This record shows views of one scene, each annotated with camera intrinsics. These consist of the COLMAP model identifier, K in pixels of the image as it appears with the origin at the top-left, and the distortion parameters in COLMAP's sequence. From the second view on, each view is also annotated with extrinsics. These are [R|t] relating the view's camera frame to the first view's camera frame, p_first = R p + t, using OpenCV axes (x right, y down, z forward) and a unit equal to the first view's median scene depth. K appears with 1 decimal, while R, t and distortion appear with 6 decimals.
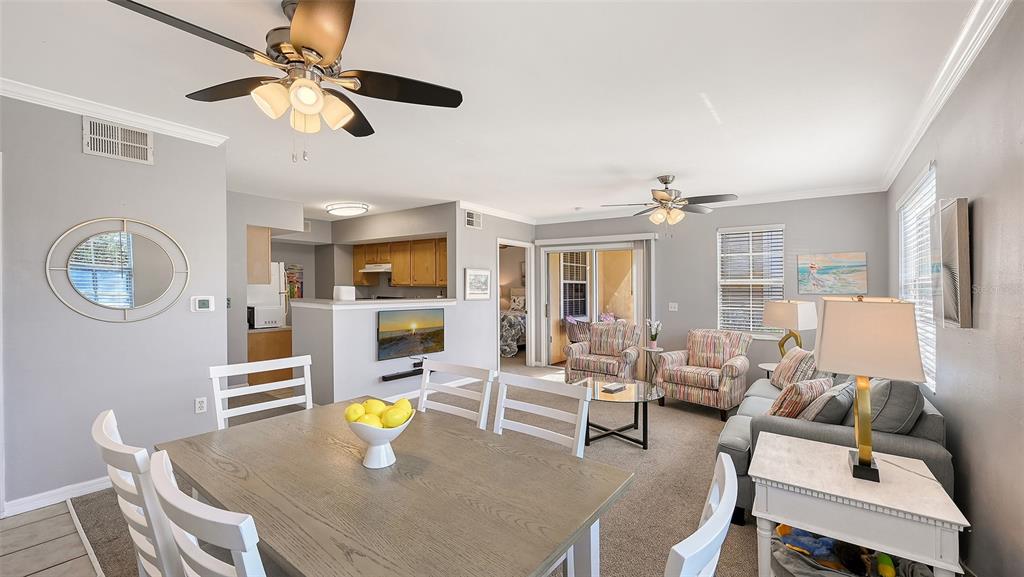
lens RADIAL K [[408.3, 0, 509.9], [0, 408.3, 294.5], [0, 0, 1]] dist [-0.015978, -0.000078]
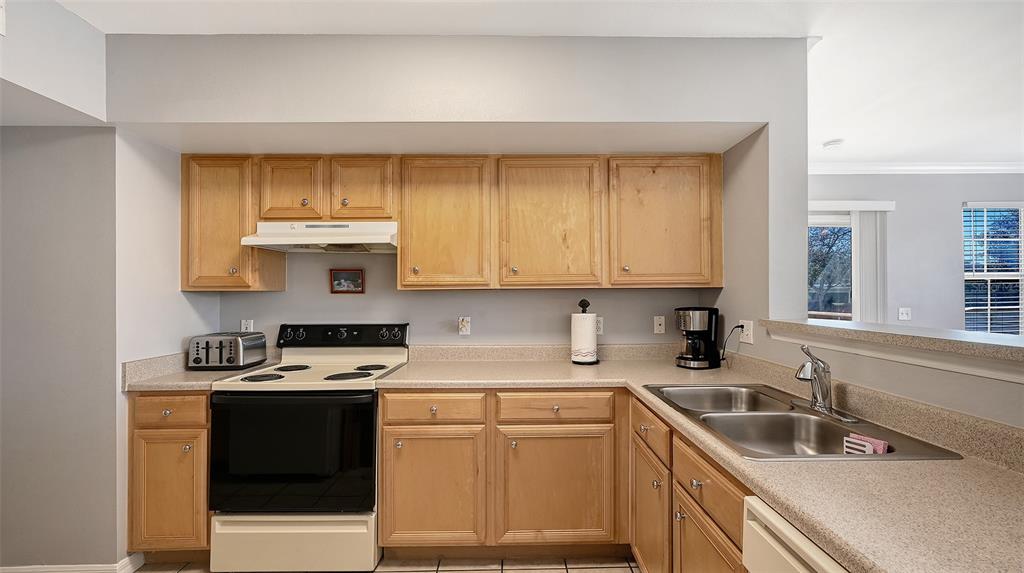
lens RADIAL K [[411.1, 0, 514.1], [0, 411.1, 290.3], [0, 0, 1]] dist [0.000183, -0.001030]
pose [[0.783604, -0.011513, 0.621155, -0.487701], [0.030456, 0.999338, -0.019900, -0.013490], [-0.620514, 0.034511, 0.783435, 0.799747]]
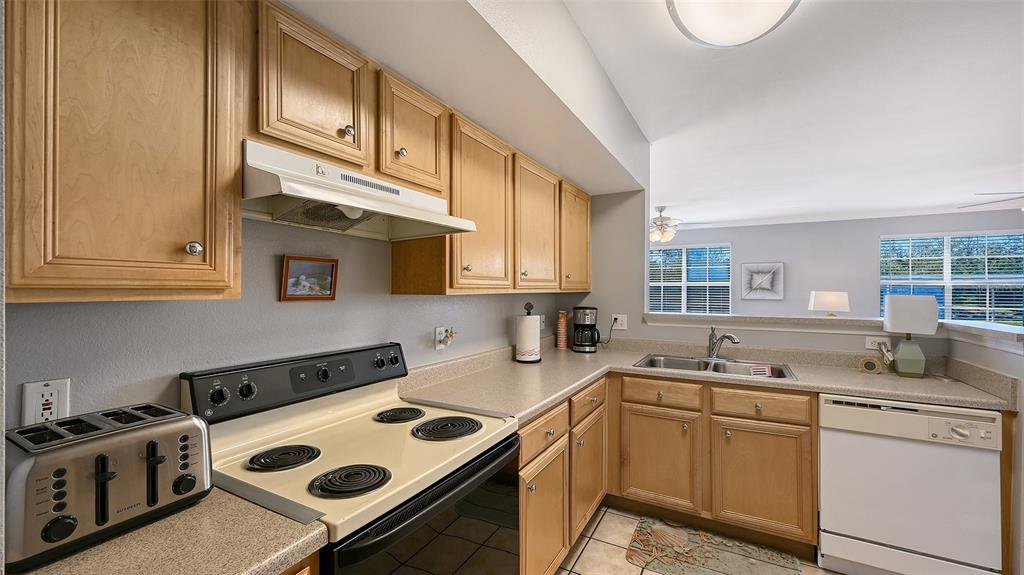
lens RADIAL K [[411.1, 0, 511.7], [0, 411.1, 288.4], [0, 0, 1]] dist [0.000183, -0.001030]
pose [[-0.145679, -0.008915, 0.989292, -0.611131], [0.021732, 0.999689, 0.012209, -0.031381], [-0.989093, 0.023278, -0.145440, 1.156318]]
